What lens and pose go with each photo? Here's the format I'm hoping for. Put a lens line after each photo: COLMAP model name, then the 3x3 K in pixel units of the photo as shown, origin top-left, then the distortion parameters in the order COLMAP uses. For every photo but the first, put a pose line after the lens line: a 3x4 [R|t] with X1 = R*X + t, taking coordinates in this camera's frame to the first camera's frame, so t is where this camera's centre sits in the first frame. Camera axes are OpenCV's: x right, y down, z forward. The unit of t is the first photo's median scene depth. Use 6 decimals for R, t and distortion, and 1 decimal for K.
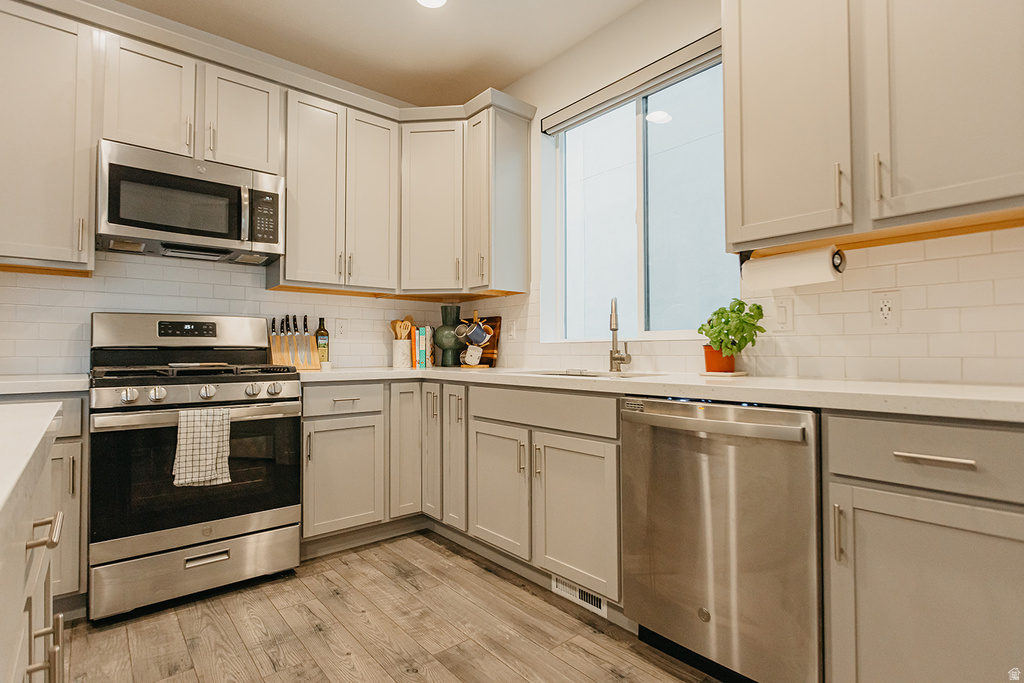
lens RADIAL K [[496.8, 0, 500.1], [0, 496.8, 338.6], [0, 0, 1]] dist [-0.014566, -0.000017]
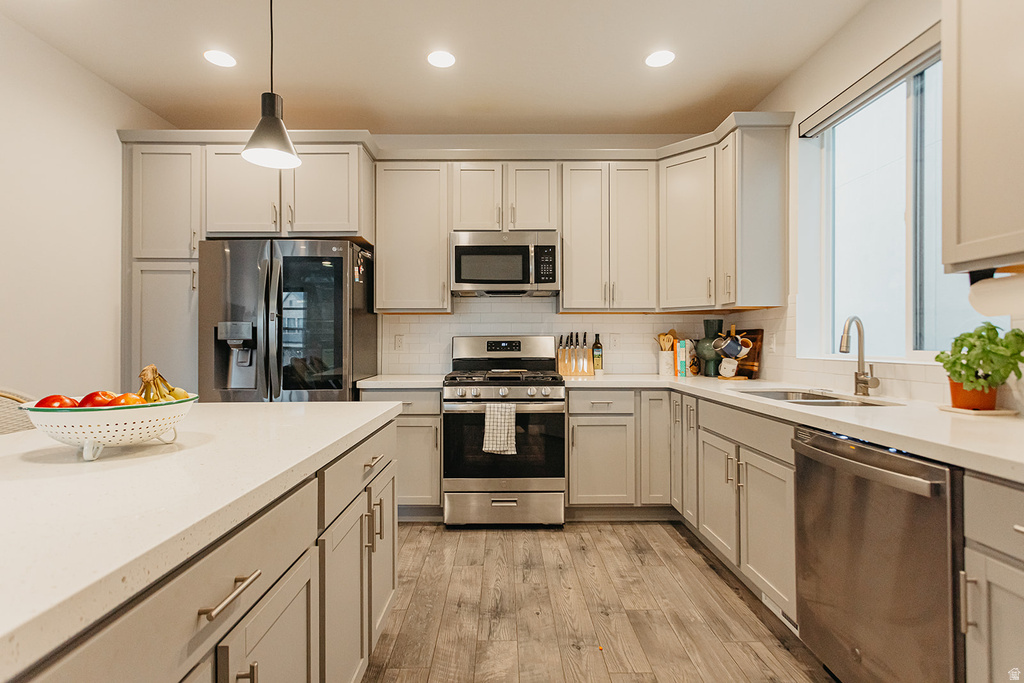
lens RADIAL K [[491.1, 0, 509.7], [0, 491.1, 338.5], [0, 0, 1]] dist [-0.000426, 0.003804]
pose [[0.776519, -0.003508, -0.630084, 0.301510], [0.016327, 0.999761, 0.014554, -0.063193], [0.629883, -0.021589, 0.776390, -0.119160]]
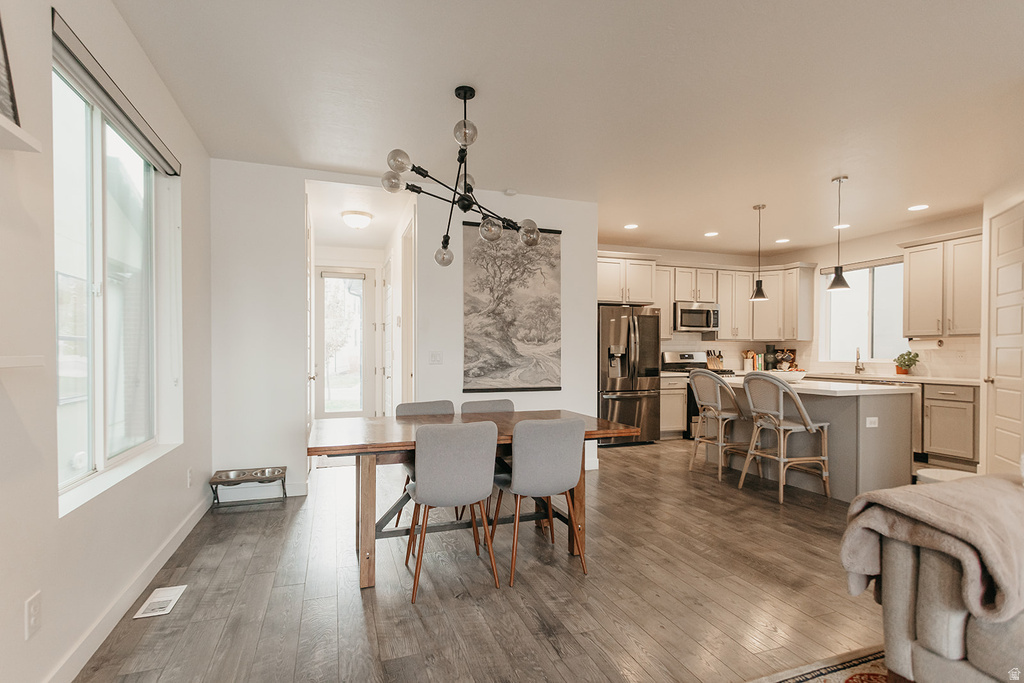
lens RADIAL K [[491.1, 0, 488.6], [0, 491.1, 355.0], [0, 0, 1]] dist [-0.000426, 0.003804]
pose [[0.934868, 0.006494, -0.354935, -0.704617], [0.005528, 0.999445, 0.032846, -0.135413], [0.354952, -0.032669, 0.934314, -2.237741]]
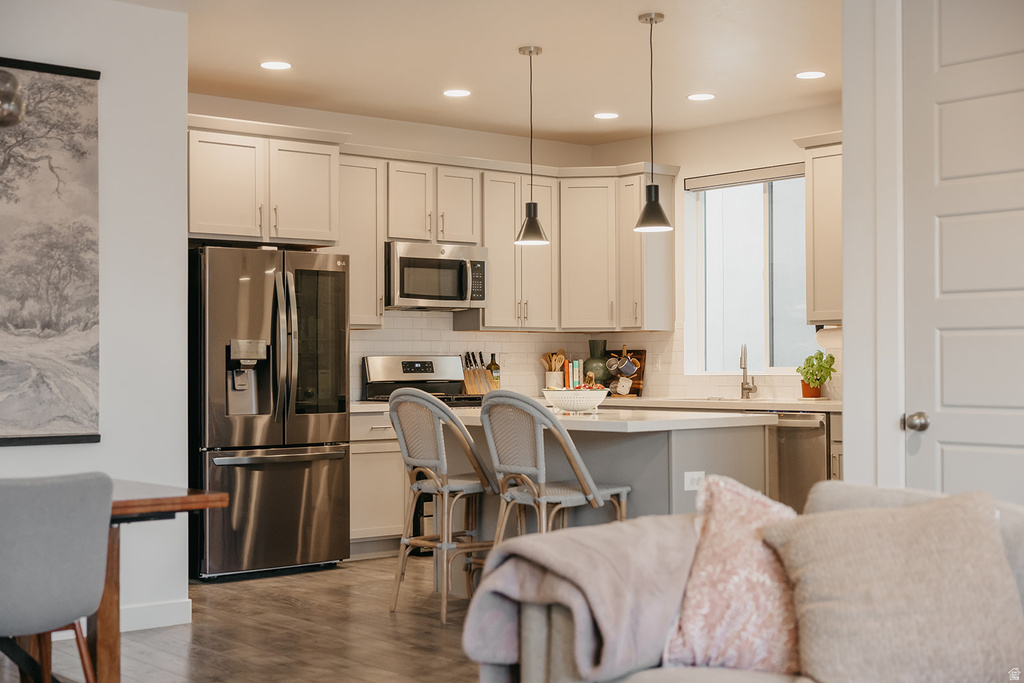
lens RADIAL K [[1435.6, 0, 520.4], [0, 1435.6, 339.7], [0, 0, 1]] dist [0.014598, 0.000000]
pose [[0.999693, -0.001722, 0.024698, -0.460882], [0.001515, 0.999964, 0.008403, -0.123580], [-0.024711, -0.008363, 0.999660, -2.805564]]
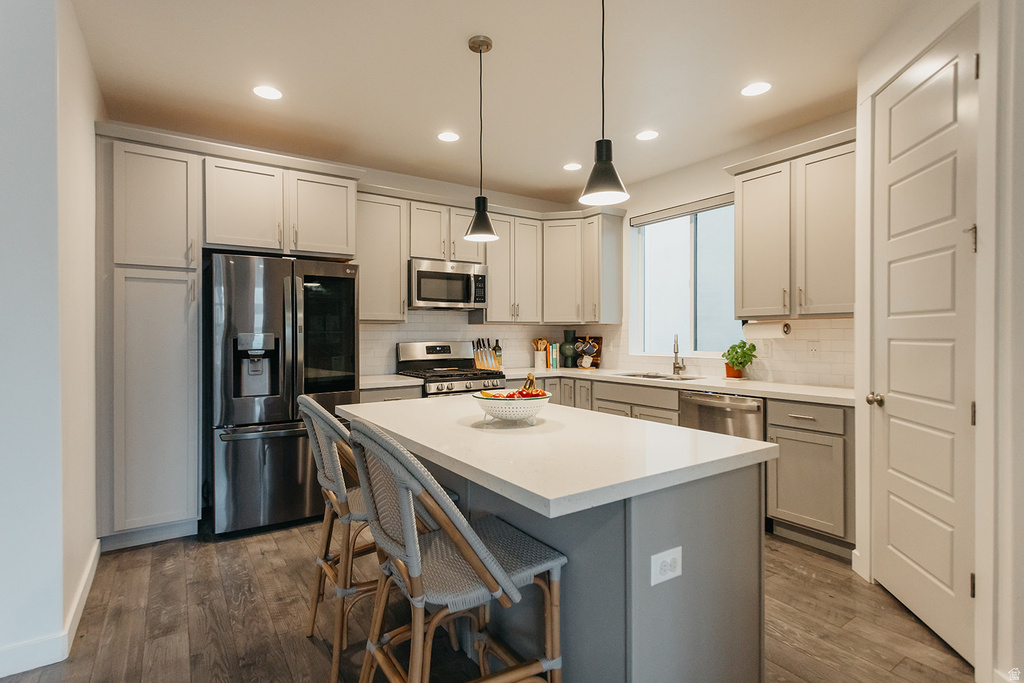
lens RADIAL K [[491.1, 0, 497.5], [0, 491.1, 334.4], [0, 0, 1]] dist [-0.000426, 0.003804]
pose [[0.994228, -0.000250, -0.107287, -0.217475], [0.003181, 0.999626, 0.027144, -0.127743], [0.107240, -0.027328, 0.993858, -0.818412]]
